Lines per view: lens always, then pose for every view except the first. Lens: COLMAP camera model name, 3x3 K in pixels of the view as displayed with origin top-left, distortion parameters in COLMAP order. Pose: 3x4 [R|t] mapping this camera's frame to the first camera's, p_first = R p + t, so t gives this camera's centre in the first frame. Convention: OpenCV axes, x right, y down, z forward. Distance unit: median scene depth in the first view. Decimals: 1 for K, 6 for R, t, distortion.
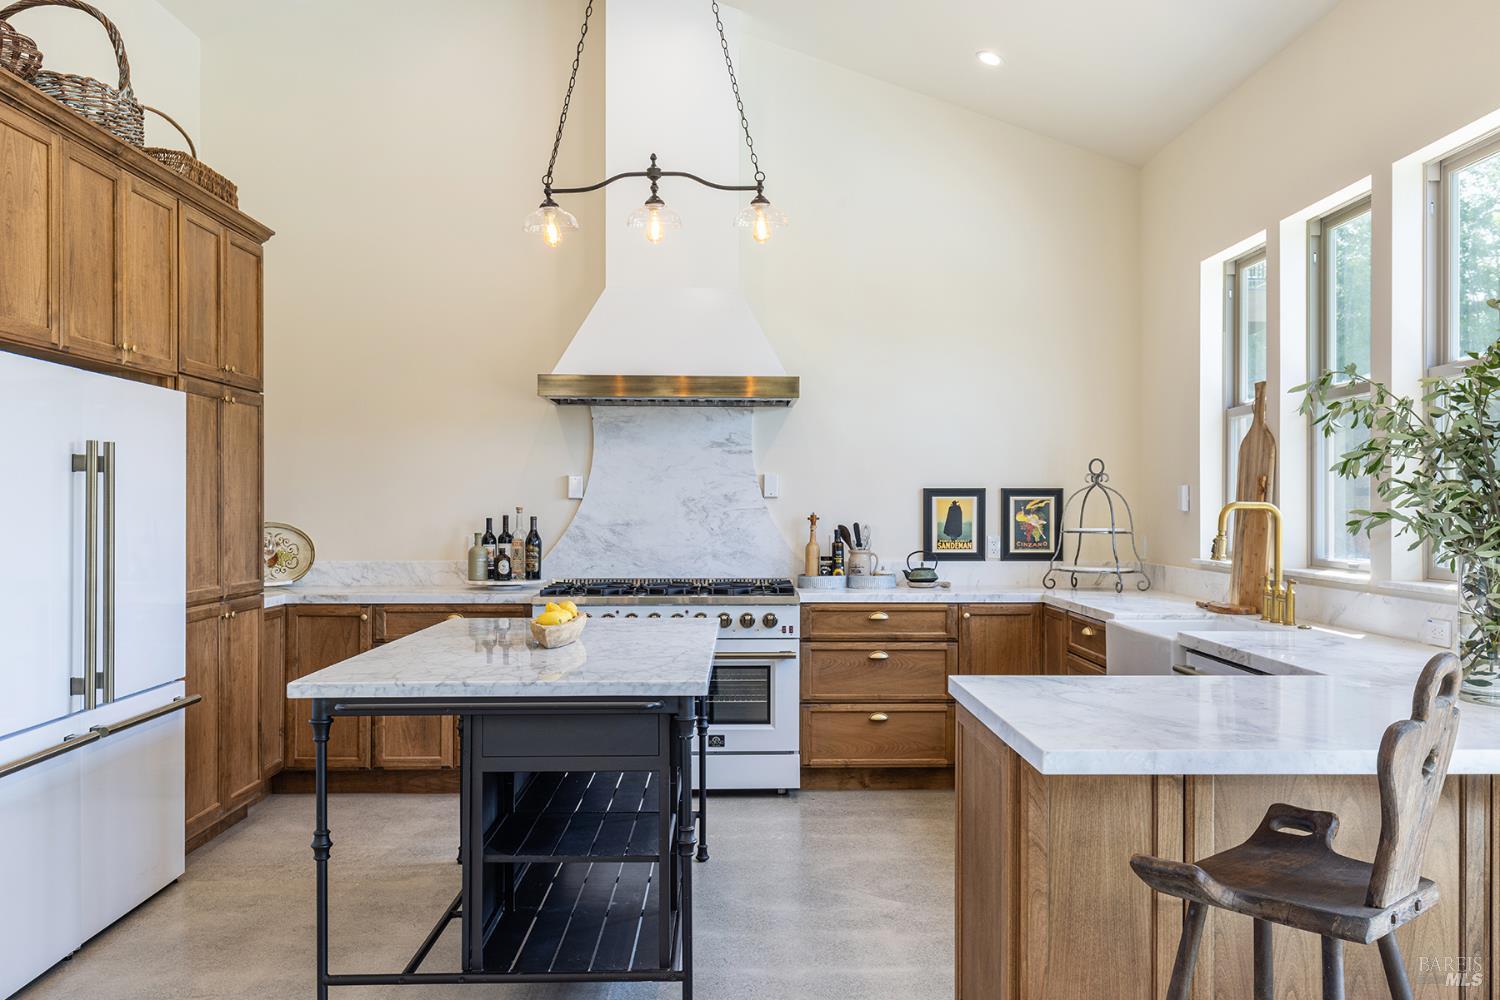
lens RADIAL K [[1330.4, 0, 770.3], [0, 1330.4, 507.2], [0, 0, 1]] dist [0.003959, 0.012000]
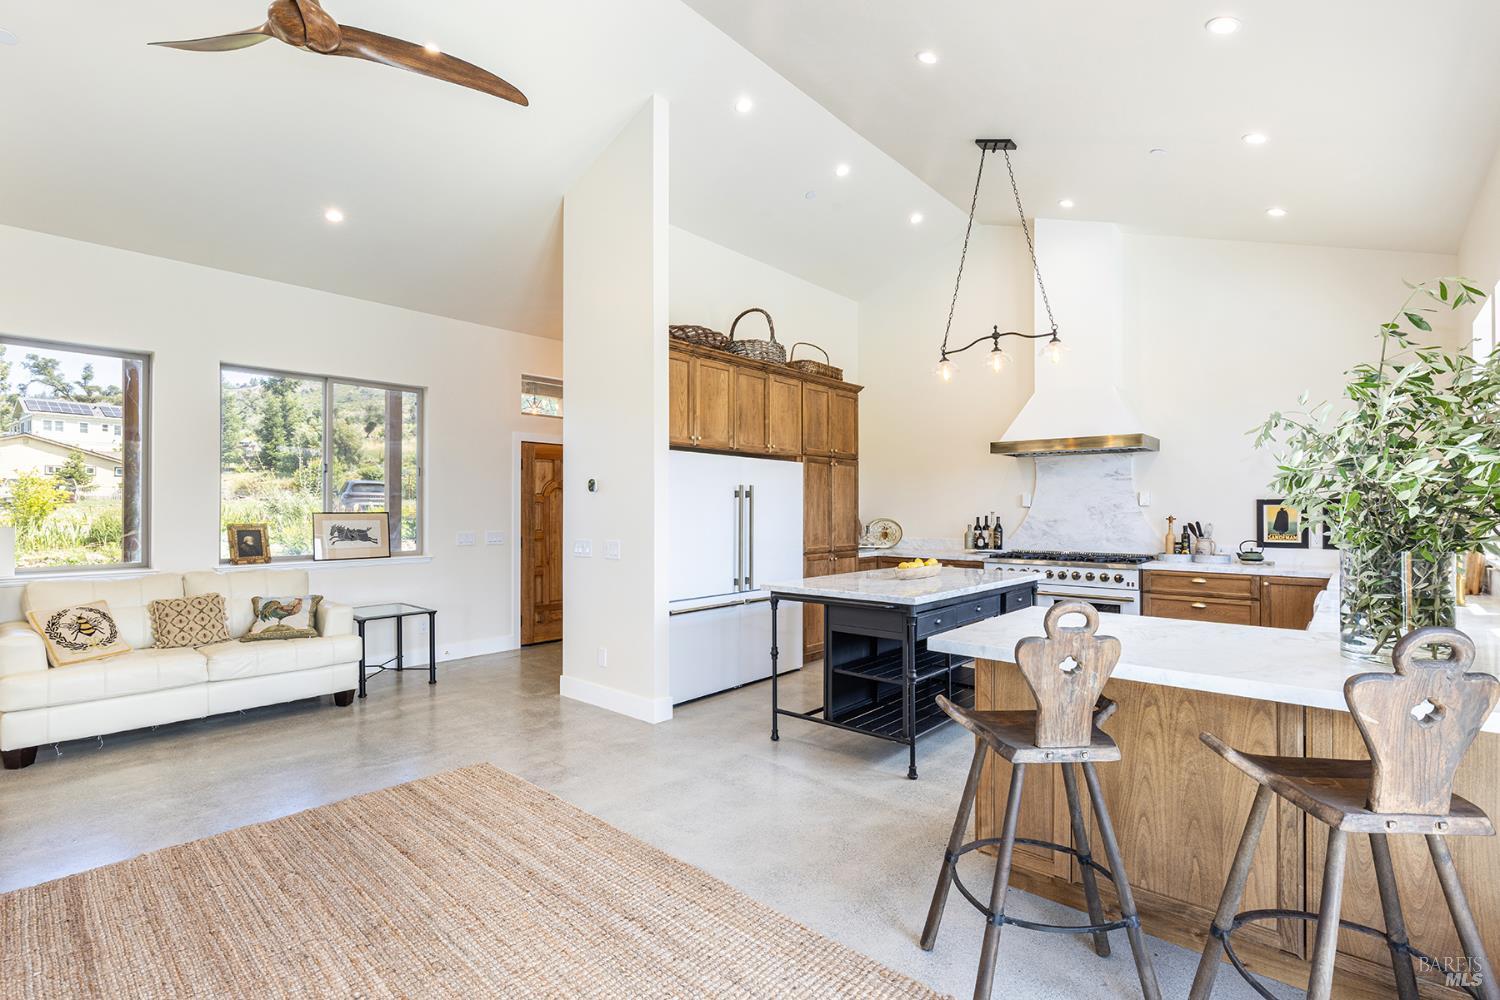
lens RADIAL K [[697.8, 0, 758.5], [0, 697.8, 505.7], [0, 0, 1]] dist [0.000174, -0.000501]
pose [[0.736162, -0.004969, -0.676787, 0.249998], [-0.000704, 0.999967, -0.008108, -0.000108], [0.676805, 0.006446, 0.736134, 0.030277]]
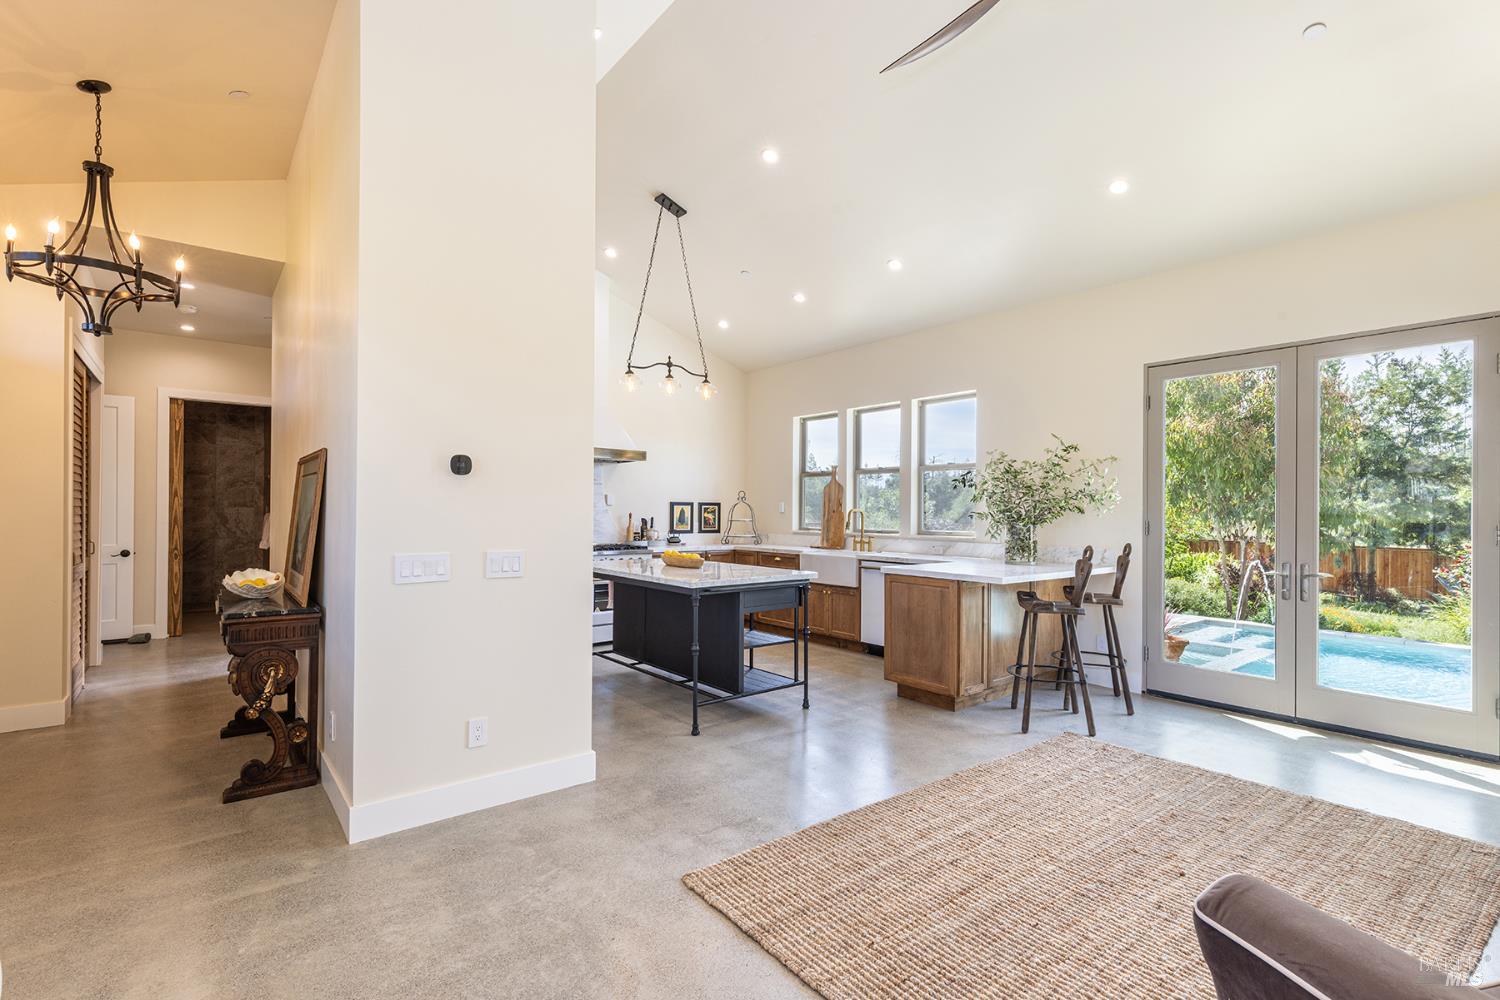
lens RADIAL K [[688.7, 0, 755.9], [0, 688.7, 510.7], [0, 0, 1]] dist [0.001292, -0.000202]
pose [[0.795362, 0.005122, 0.606114, -0.513880], [-0.004824, 0.999986, -0.002119, 0.002871], [-0.606116, -0.001238, 0.795375, -0.028442]]
